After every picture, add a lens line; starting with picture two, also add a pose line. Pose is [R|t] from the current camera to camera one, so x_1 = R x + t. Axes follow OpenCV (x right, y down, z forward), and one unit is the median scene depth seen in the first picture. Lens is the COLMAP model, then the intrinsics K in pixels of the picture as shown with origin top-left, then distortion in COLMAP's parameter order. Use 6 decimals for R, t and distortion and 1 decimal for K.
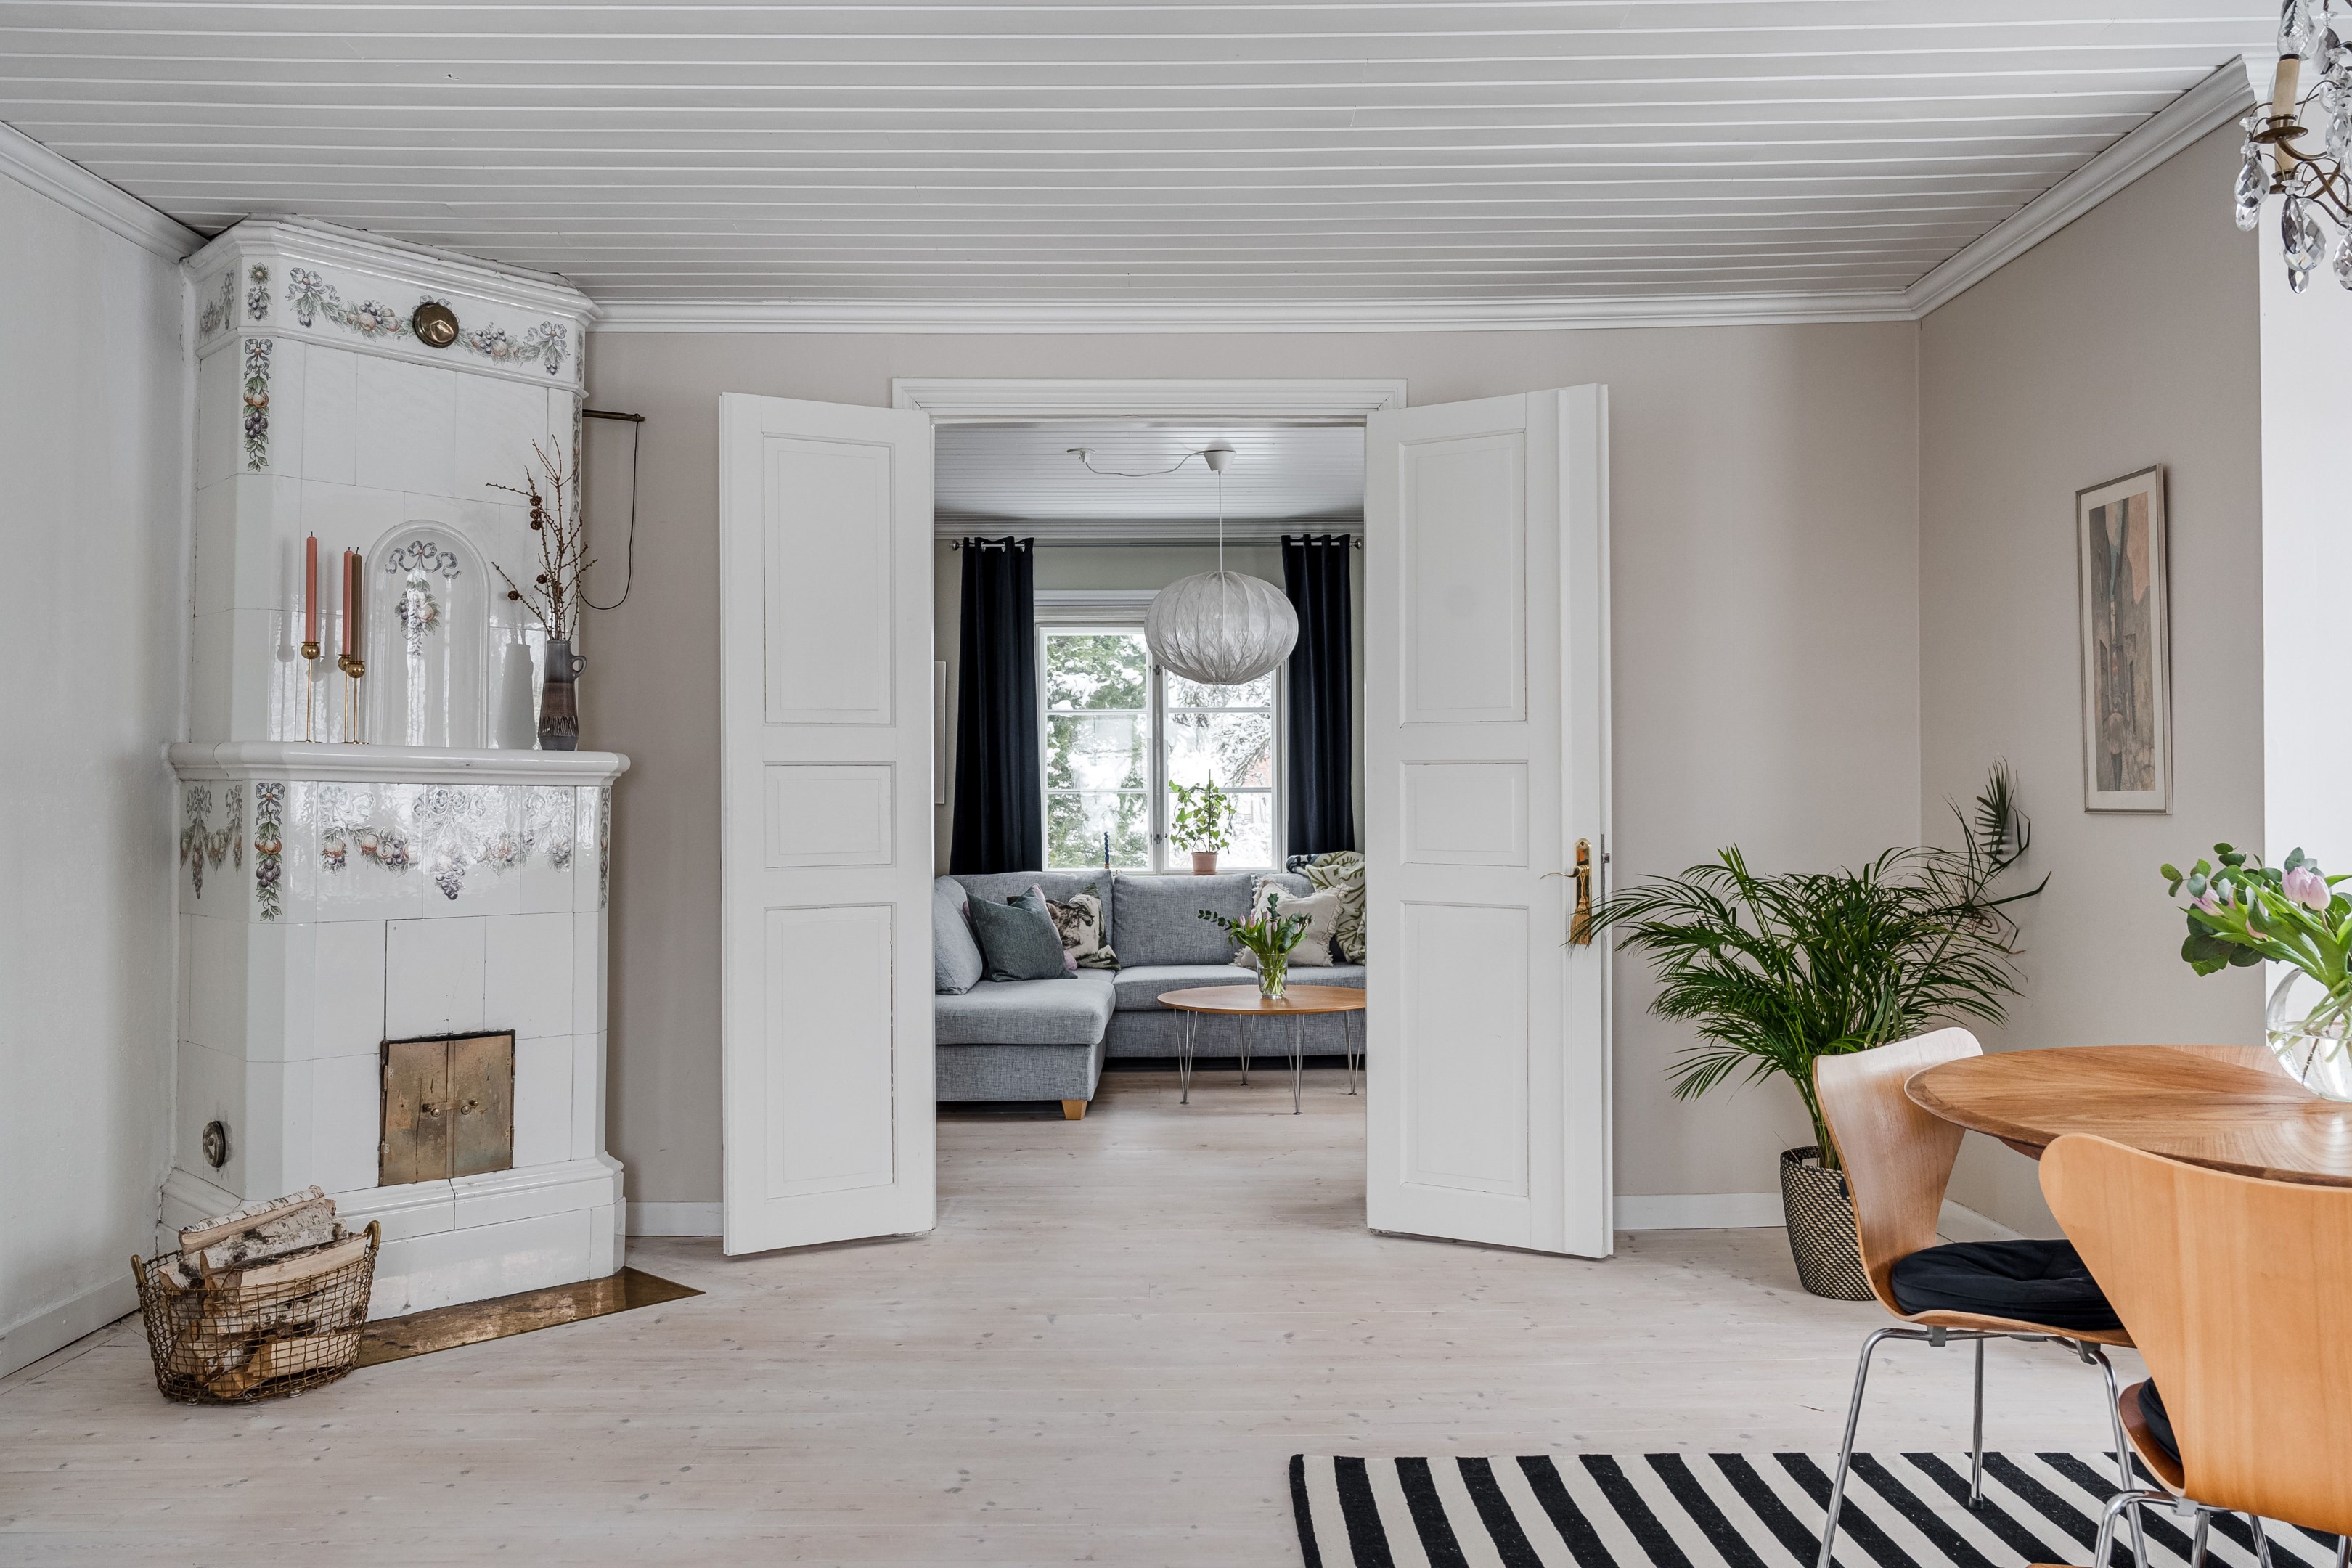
lens RADIAL K [[1836.2, 0, 1176.0], [0, 1836.2, 784.0], [0, 0, 1]] dist [0.000818, 0.000447]
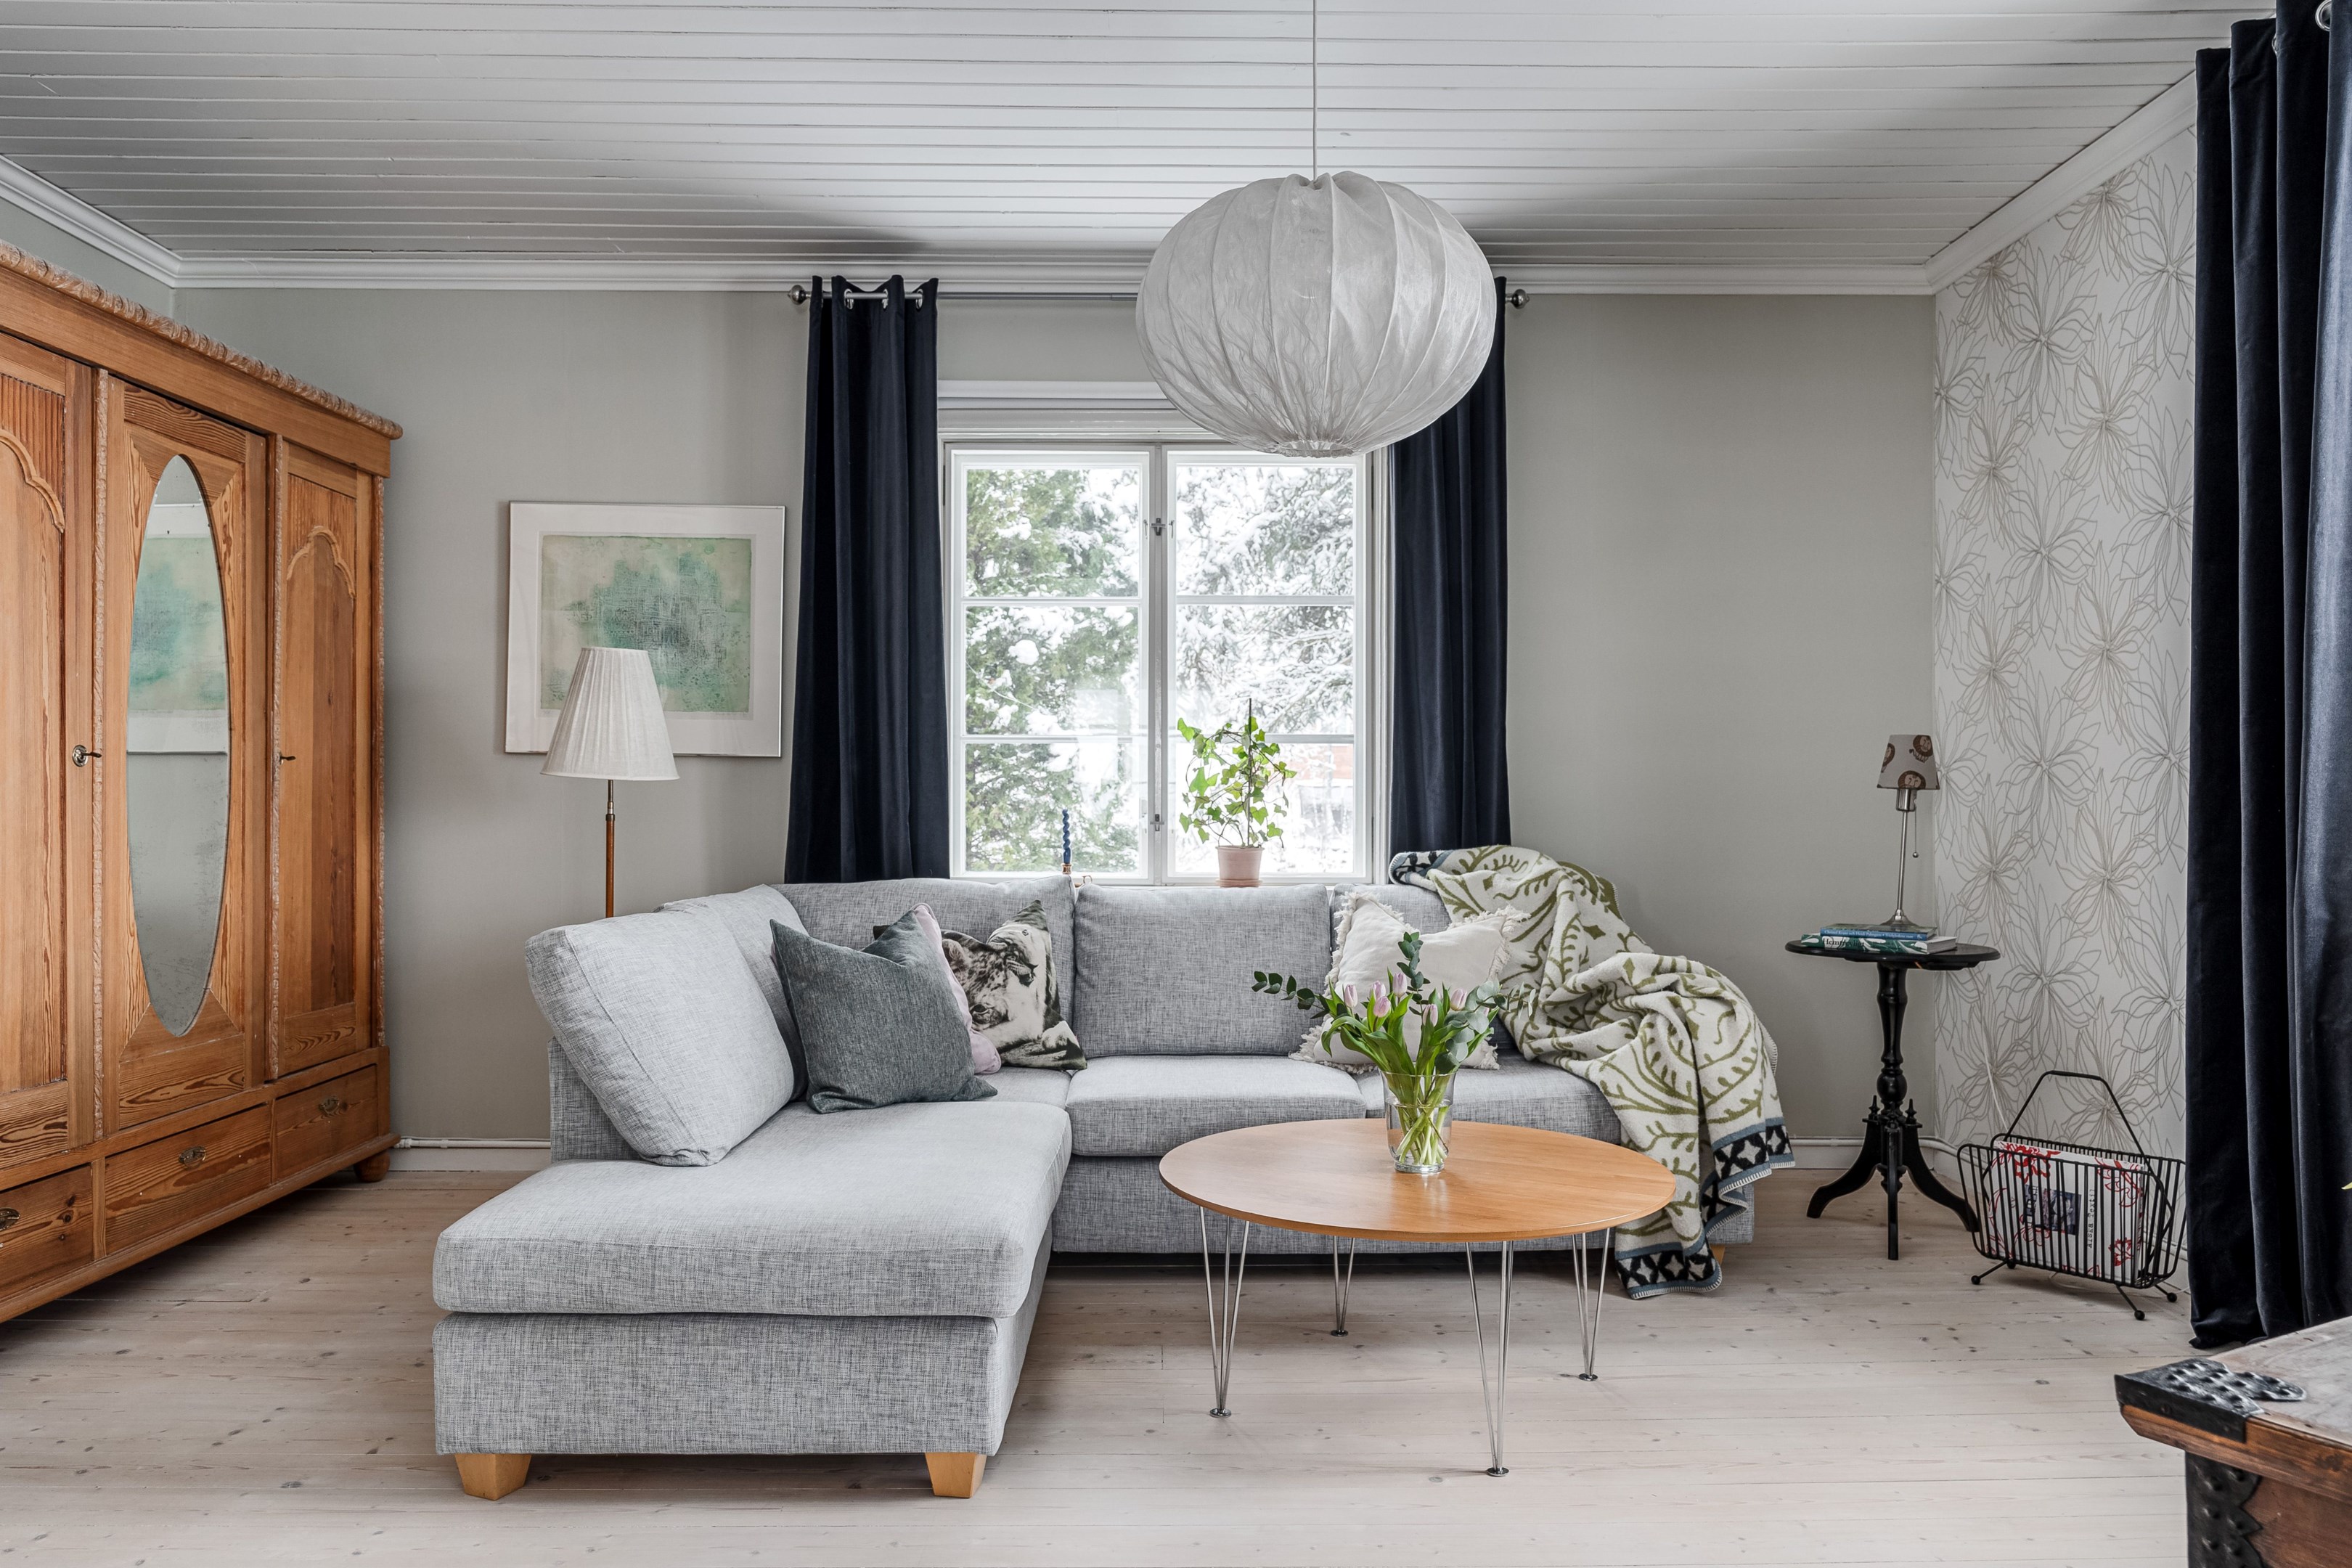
lens RADIAL K [[1722.9, 0, 1176.0], [0, 1722.9, 784.0], [0, 0, 1]] dist [0.004033, 0.000675]
pose [[0.999954, 0.006624, 0.006953, -0.008187], [-0.006606, 0.999974, -0.002730, 0.020550], [-0.006971, 0.002684, 0.999972, 0.492385]]
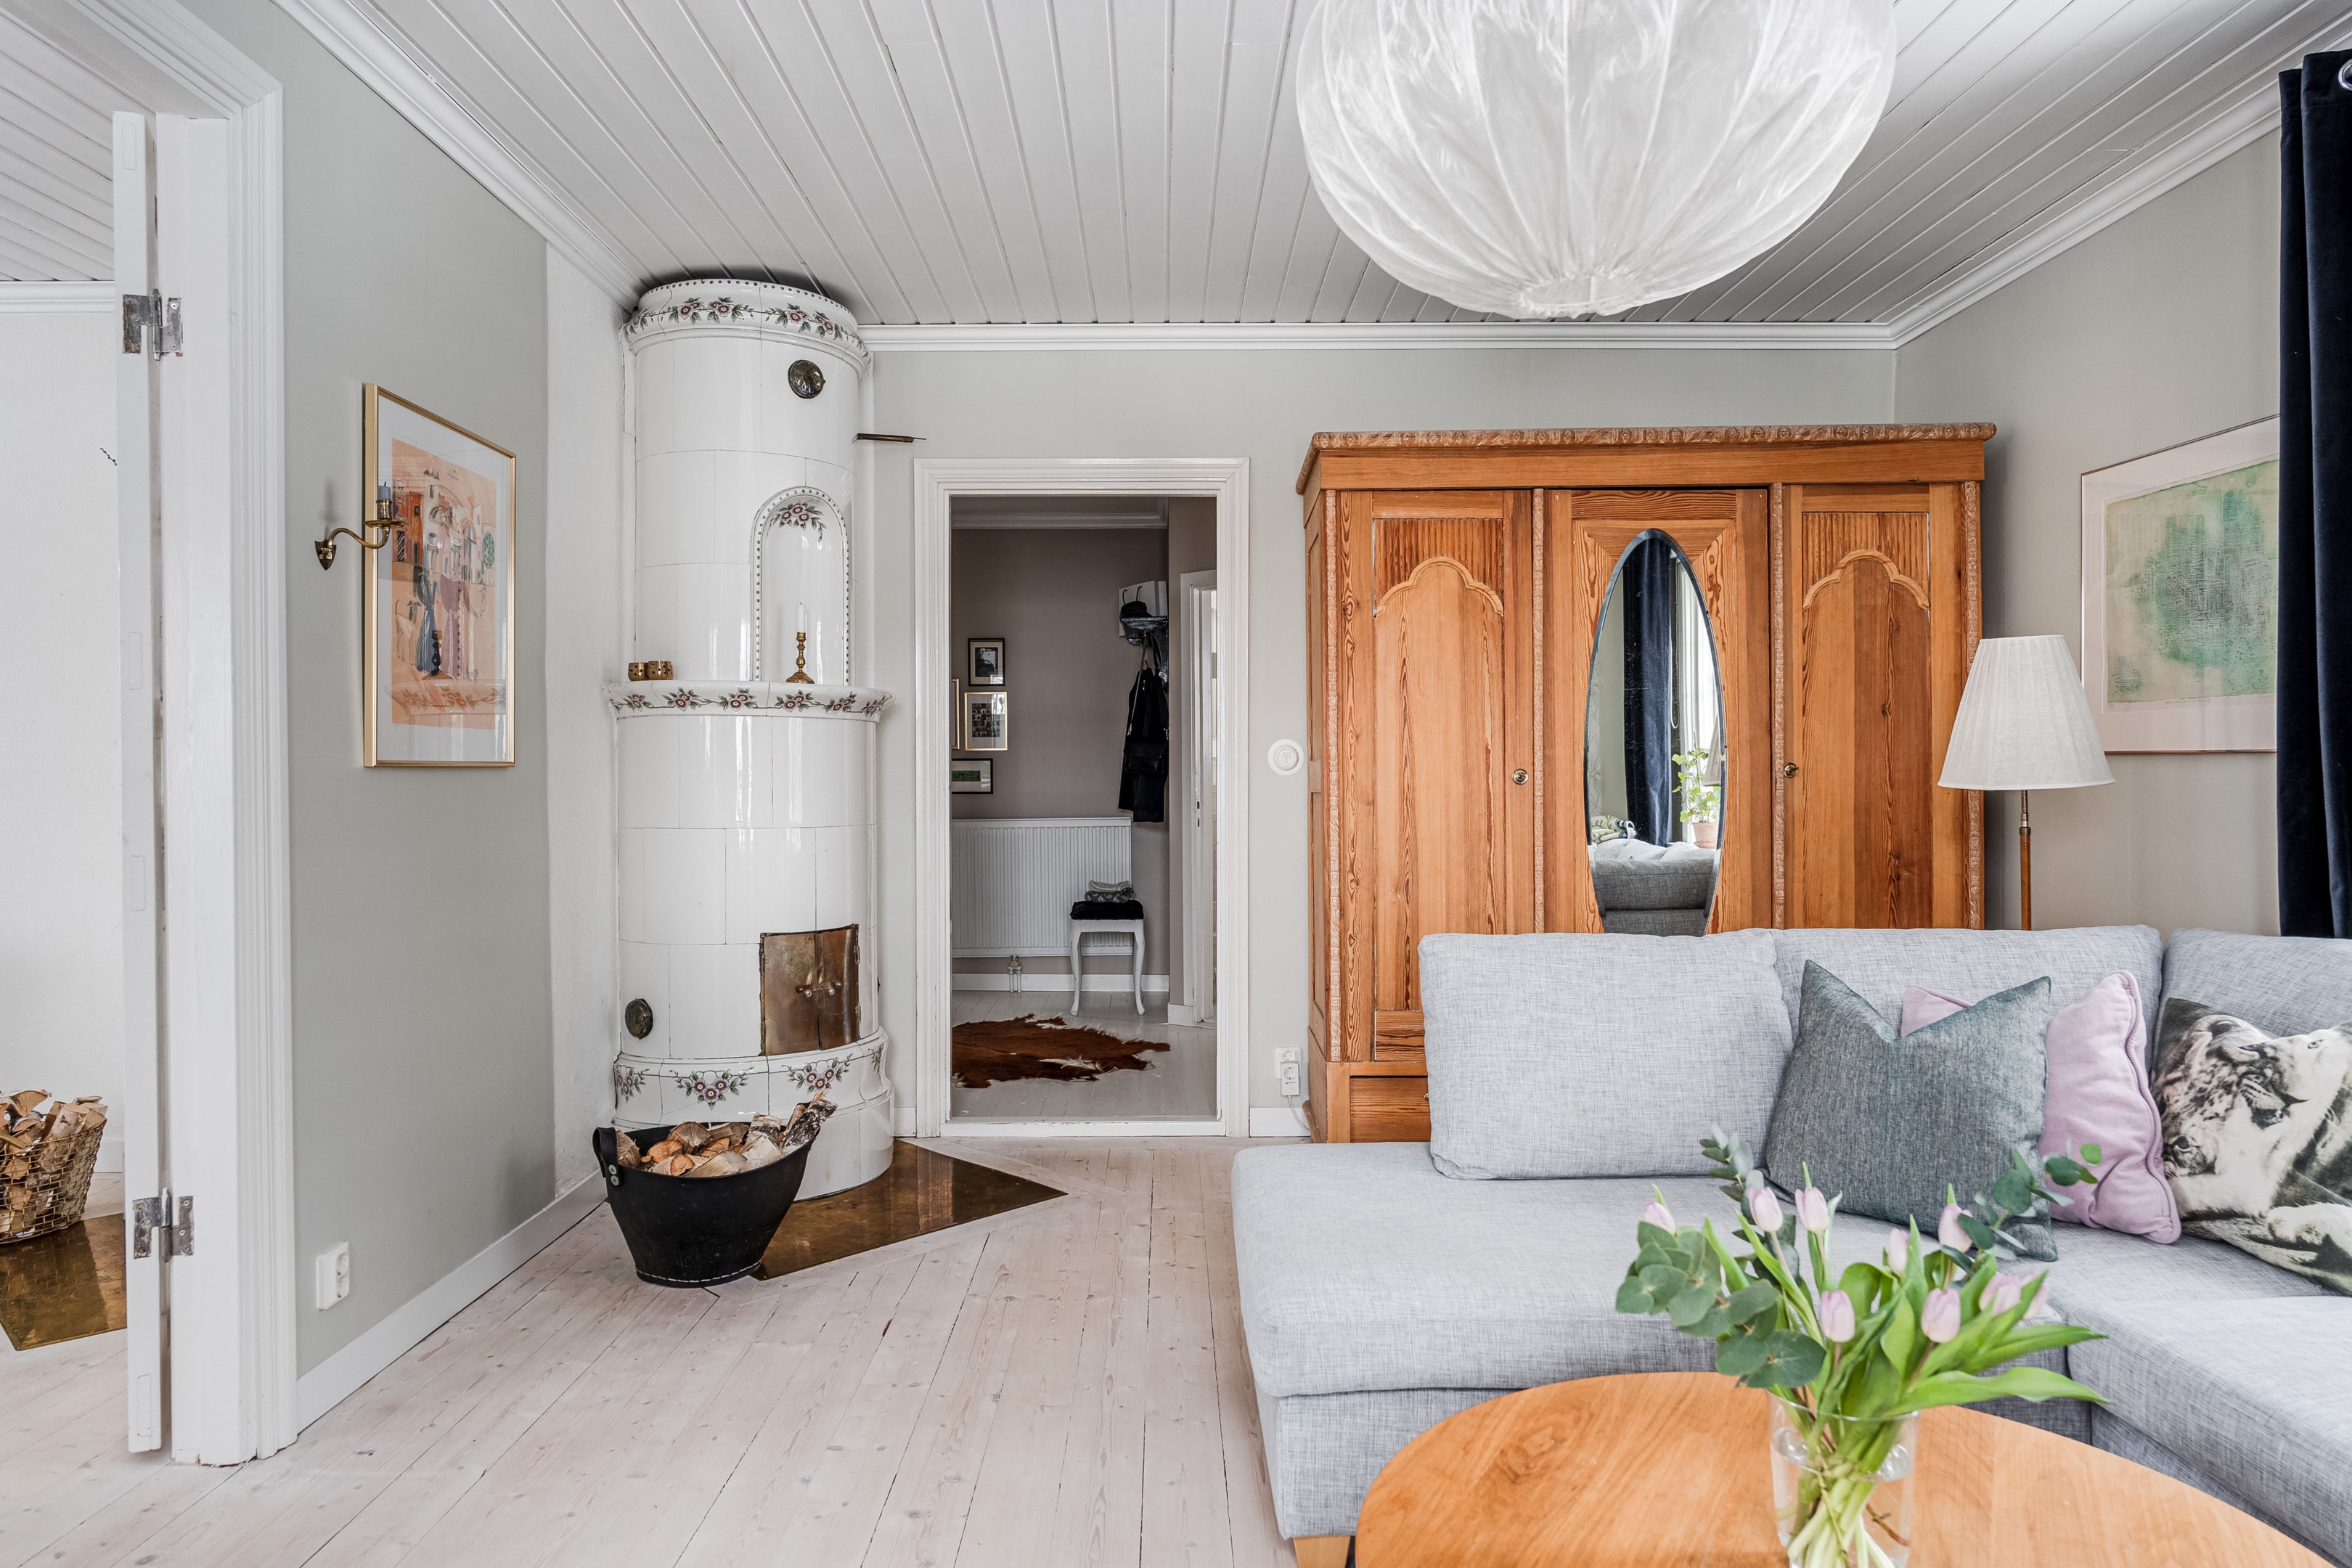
lens RADIAL K [[1456.5, 0, 1176.0], [0, 1456.5, 784.0], [0, 0, 1]] dist [-0.005101, 0.001840]
pose [[-0.007362, 0.007967, -0.999941, 0.201720], [0.016868, 0.999827, 0.007842, 0.011578], [0.999831, -0.016809, -0.007495, 0.783954]]
